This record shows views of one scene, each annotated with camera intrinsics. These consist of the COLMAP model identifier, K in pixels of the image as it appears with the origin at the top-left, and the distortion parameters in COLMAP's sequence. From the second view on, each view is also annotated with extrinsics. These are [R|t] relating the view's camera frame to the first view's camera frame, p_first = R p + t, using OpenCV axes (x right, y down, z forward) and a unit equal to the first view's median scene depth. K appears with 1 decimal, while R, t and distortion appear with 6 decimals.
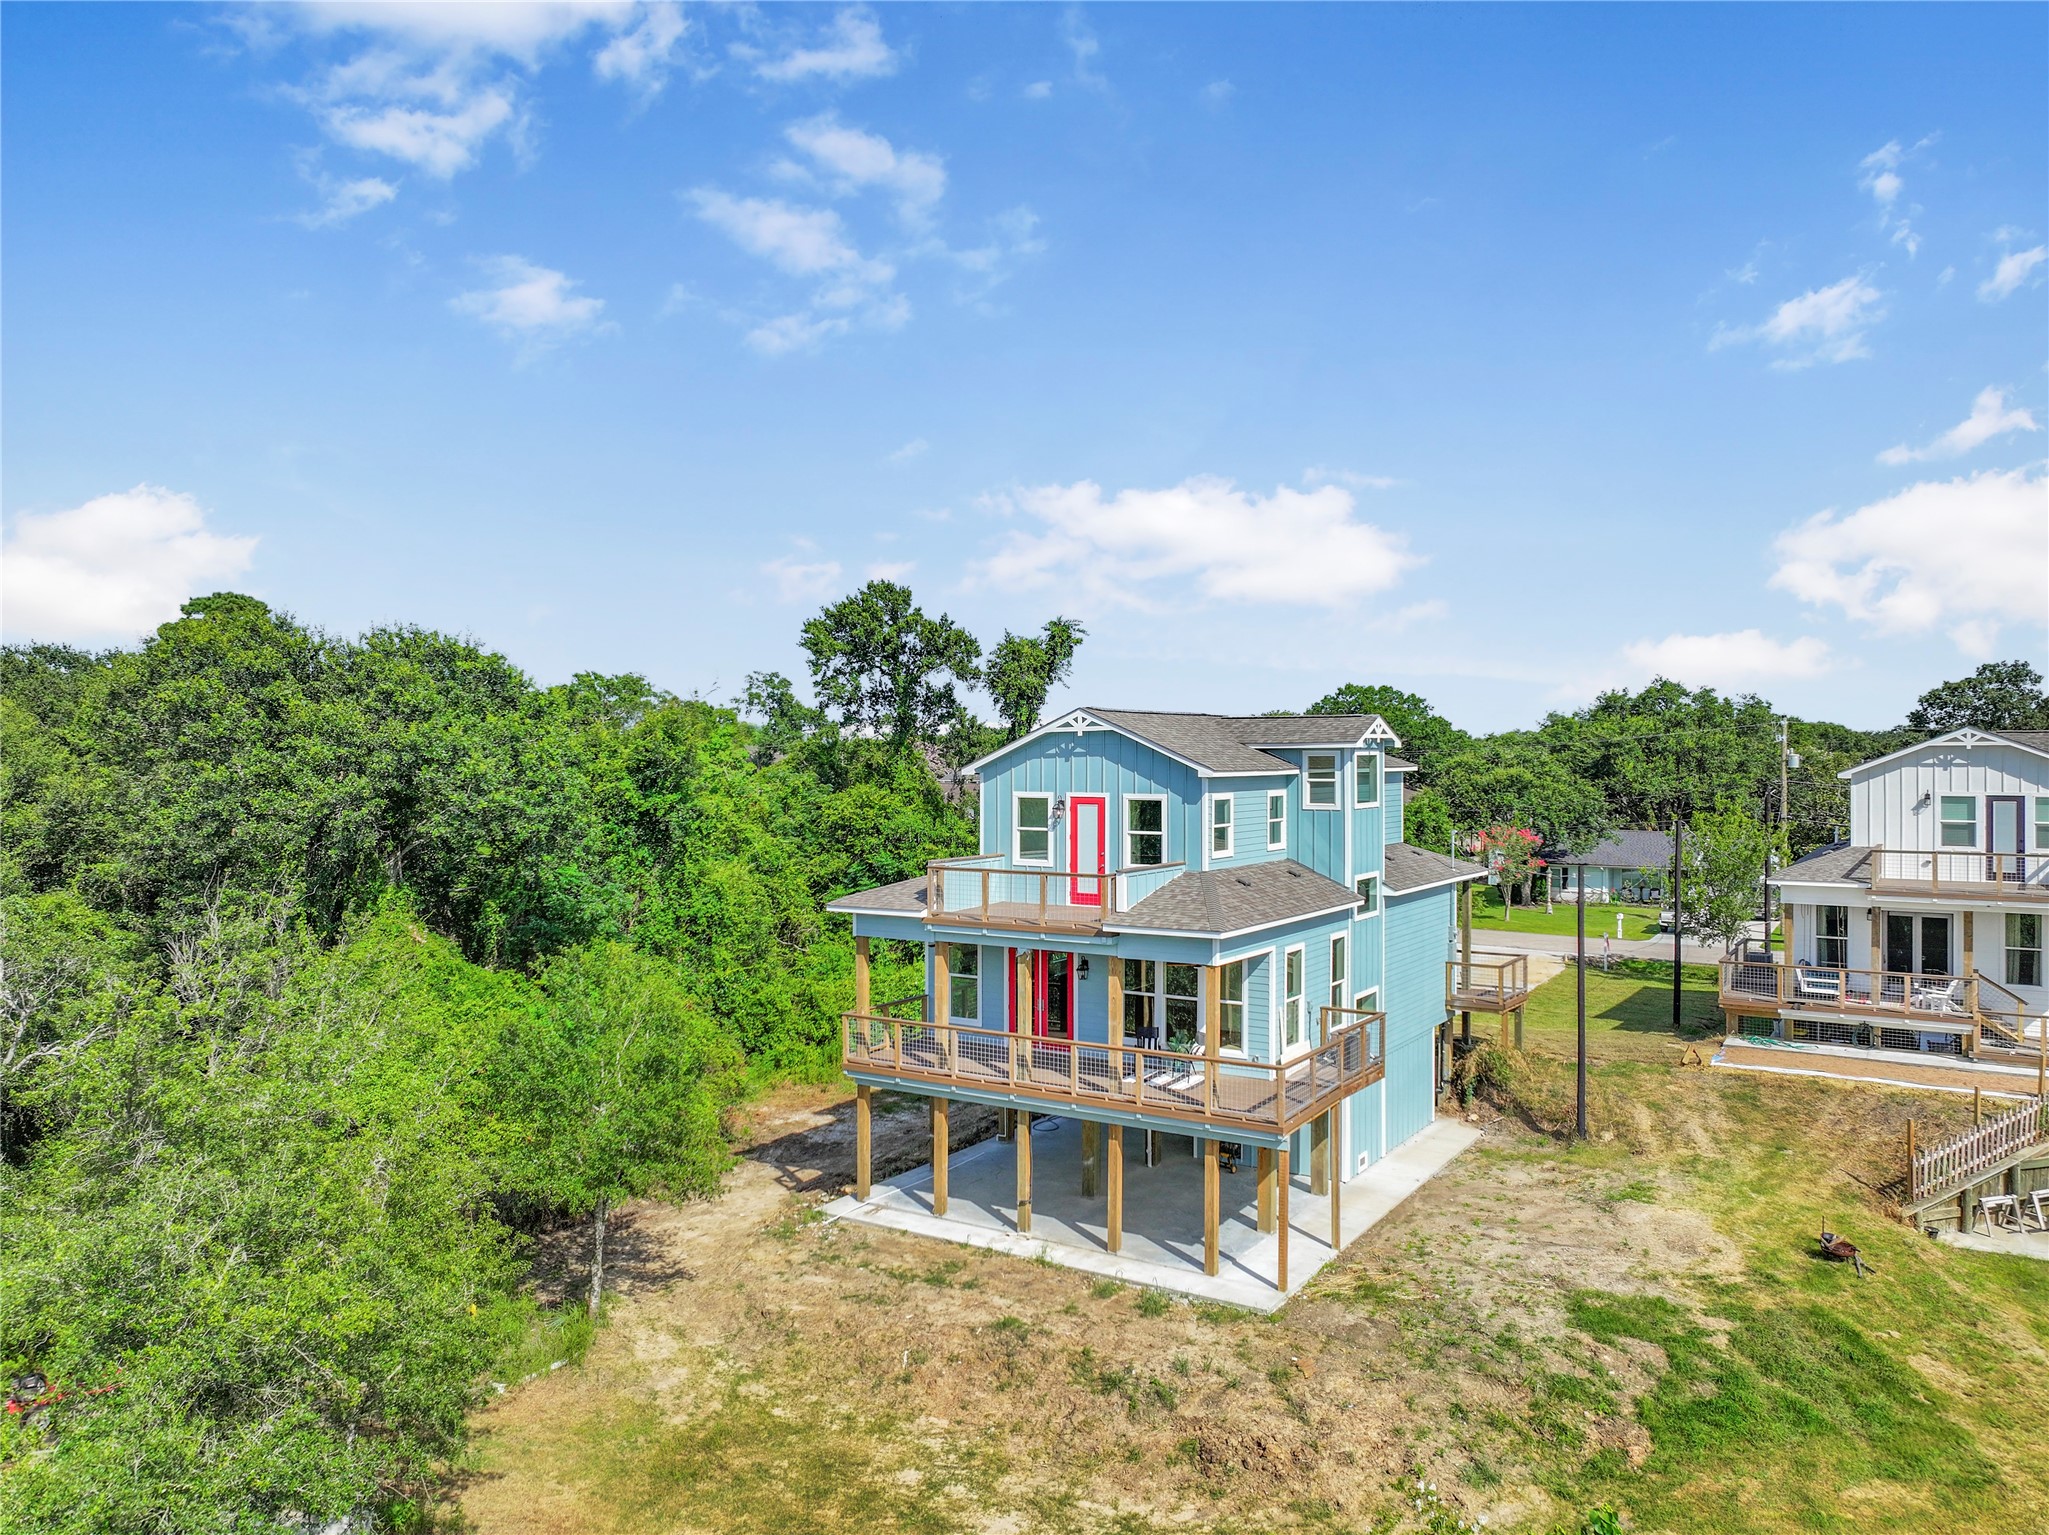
lens RADIAL K [[1480.8, 0, 1024.5], [0, 1480.8, 767.5], [0, 0, 1]] dist [0.006025, 0.005770]
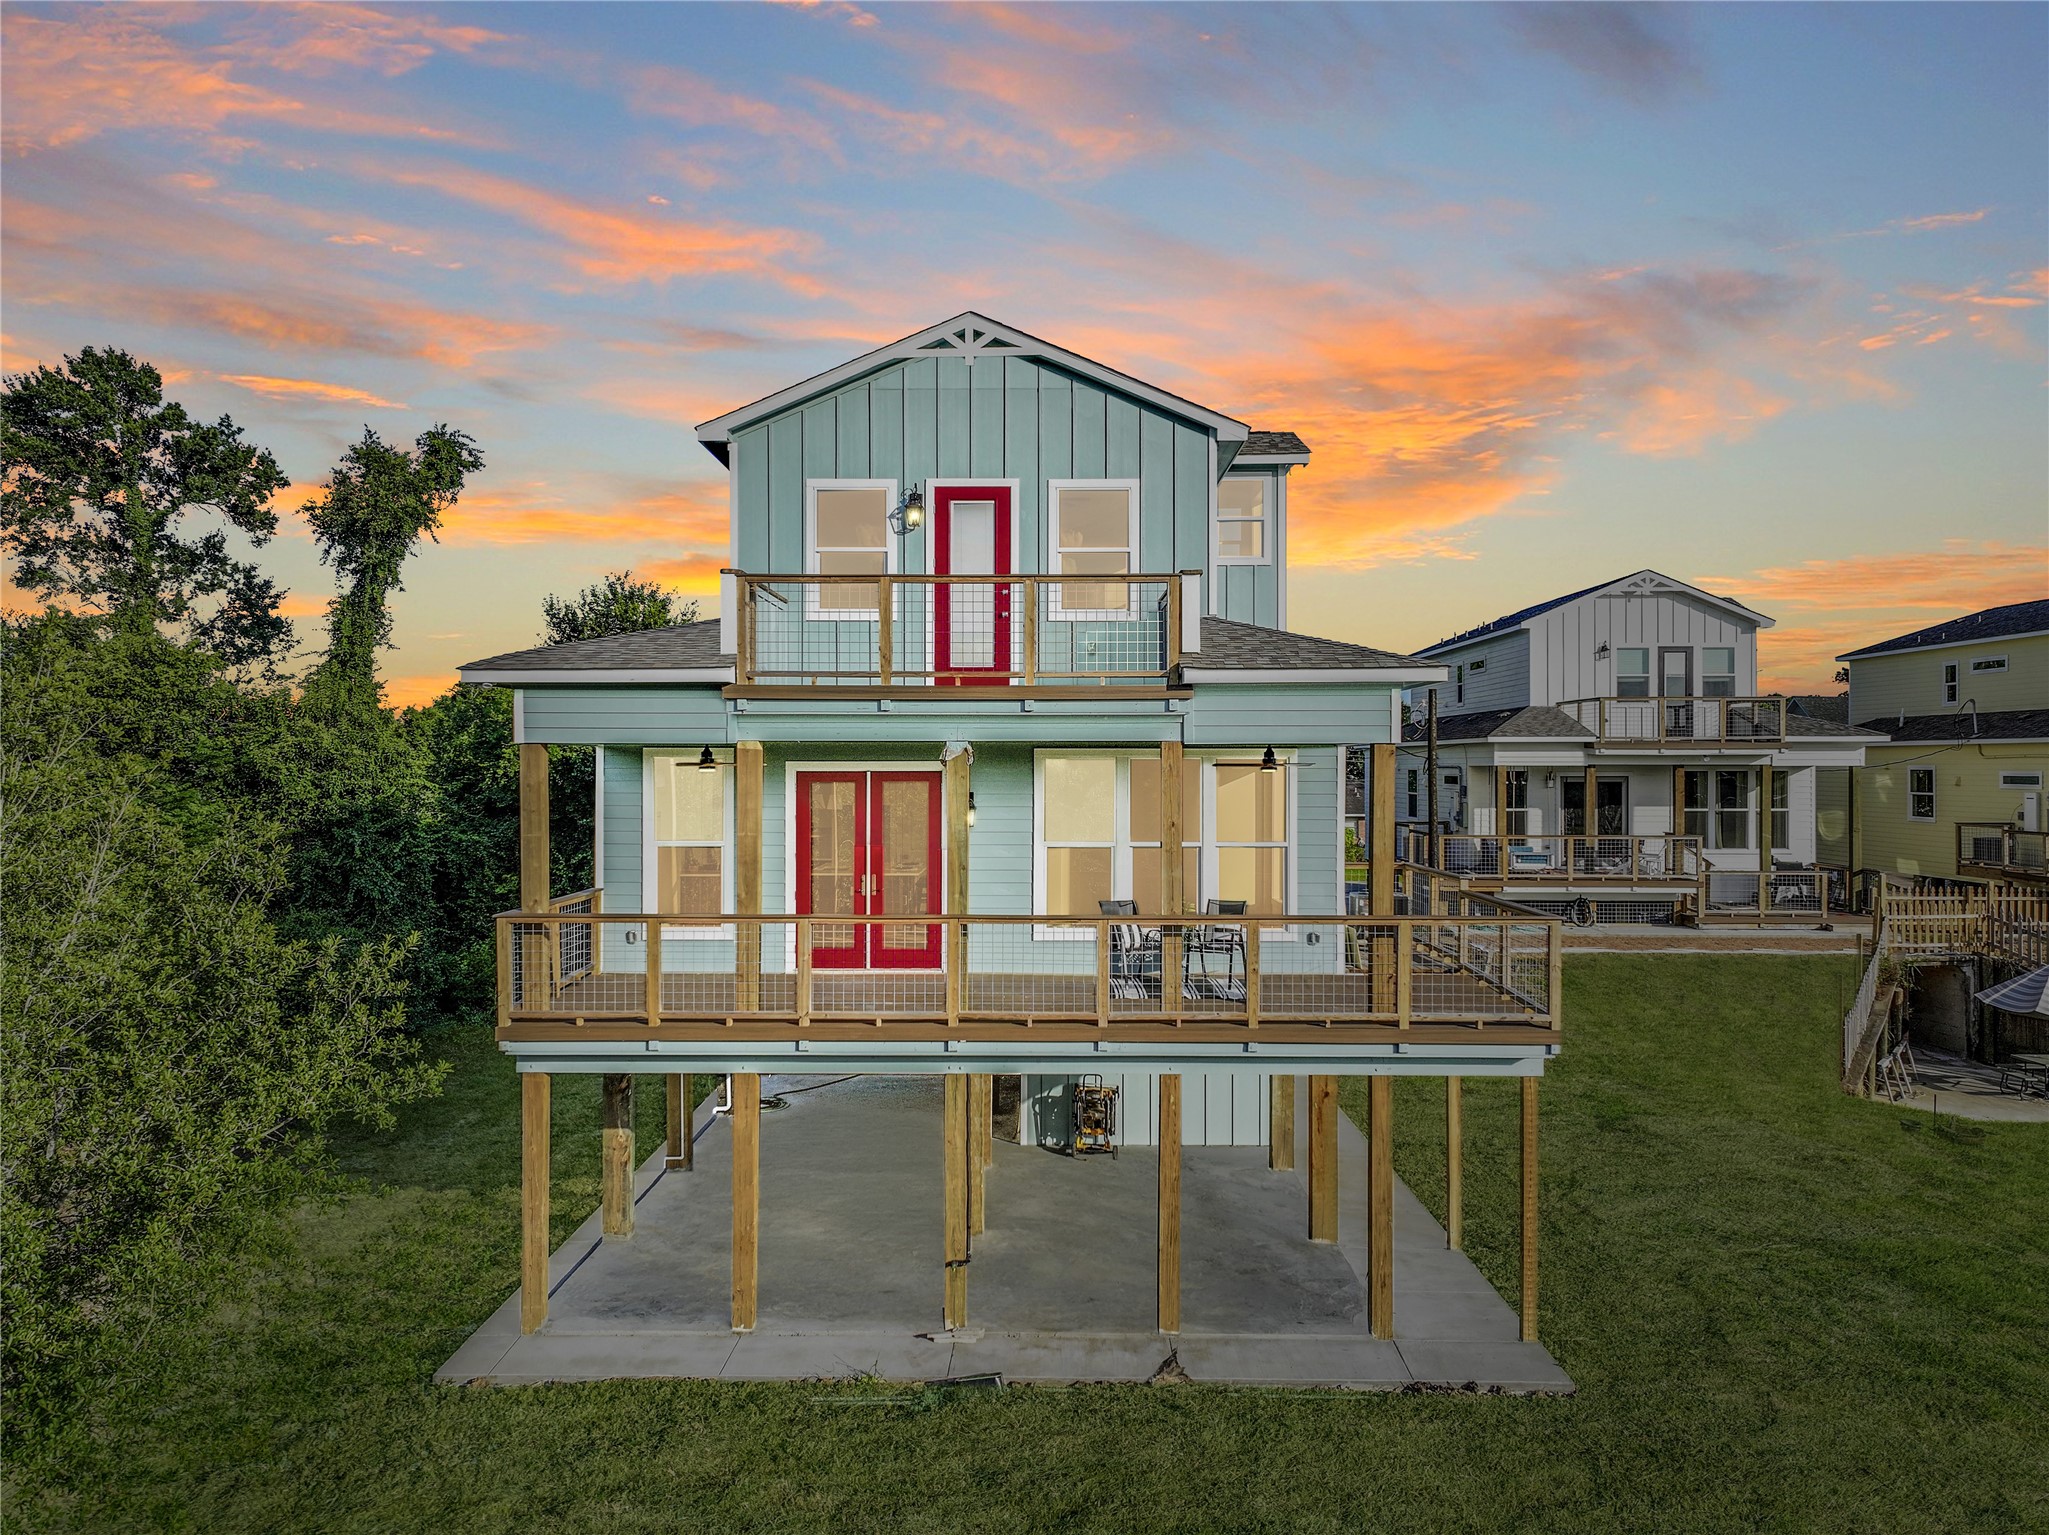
lens RADIAL K [[1480.8, 0, 1024.5], [0, 1480.8, 767.5], [0, 0, 1]] dist [0.006025, 0.005770]
pose [[0.843545, -0.000626, 0.537057, -0.252607], [0.006817, 0.999931, -0.009541, 0.139945], [-0.537014, 0.011709, 0.843492, 0.602285]]
